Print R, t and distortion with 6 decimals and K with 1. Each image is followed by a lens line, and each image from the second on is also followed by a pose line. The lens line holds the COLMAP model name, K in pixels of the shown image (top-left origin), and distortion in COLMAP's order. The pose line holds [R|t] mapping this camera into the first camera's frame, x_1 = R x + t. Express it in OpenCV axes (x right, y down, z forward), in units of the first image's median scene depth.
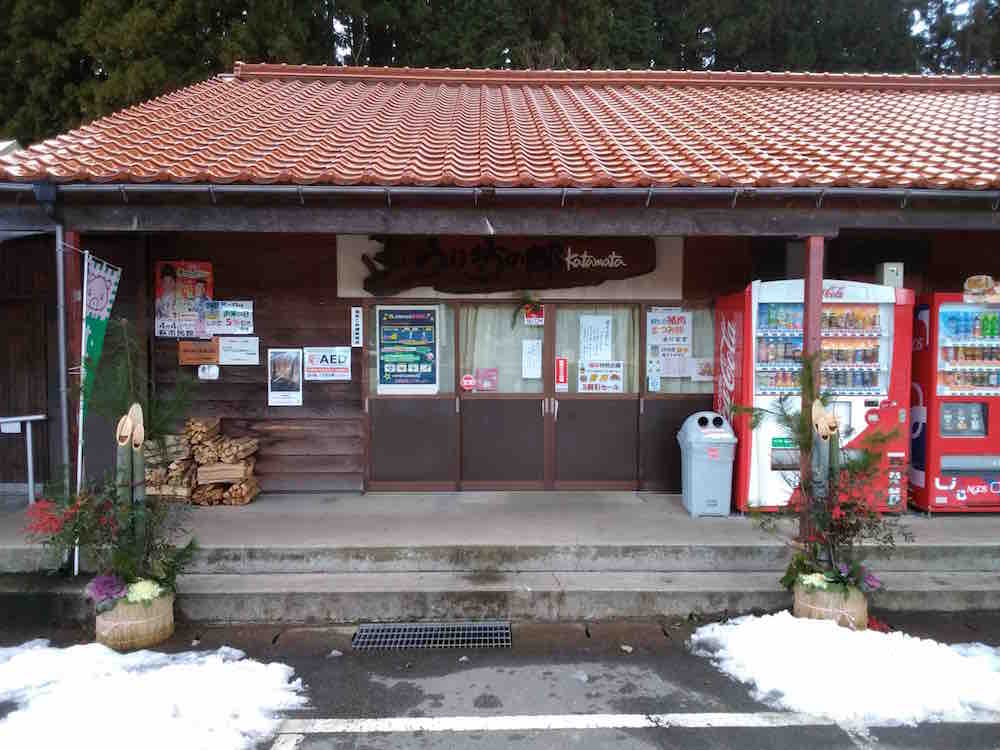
lens RADIAL K [[775.0, 0, 502.2], [0, 775.0, 386.9], [0, 0, 1]] dist [0.047802, -0.084292]
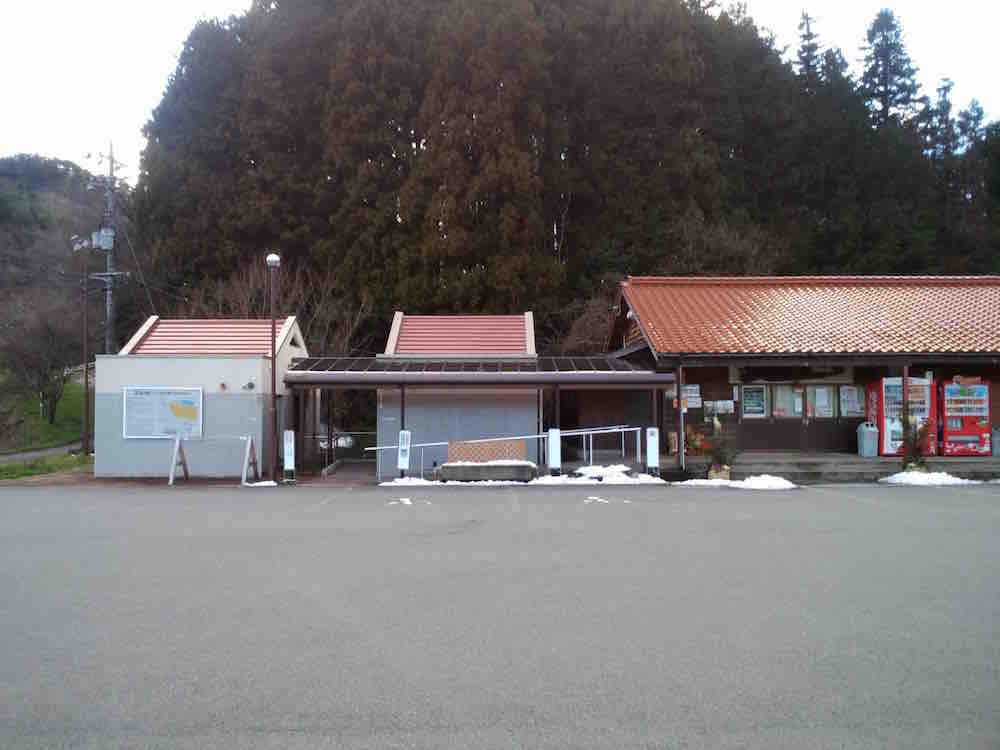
lens RADIAL K [[775.0, 0, 514.3], [0, 775.0, 392.3], [0, 0, 1]] dist [0.047802, -0.084292]
pose [[0.999916, -0.006869, -0.010976, -0.964841], [0.006150, 0.997913, -0.064284, 0.094533], [0.011395, 0.064211, 0.997871, -1.824637]]
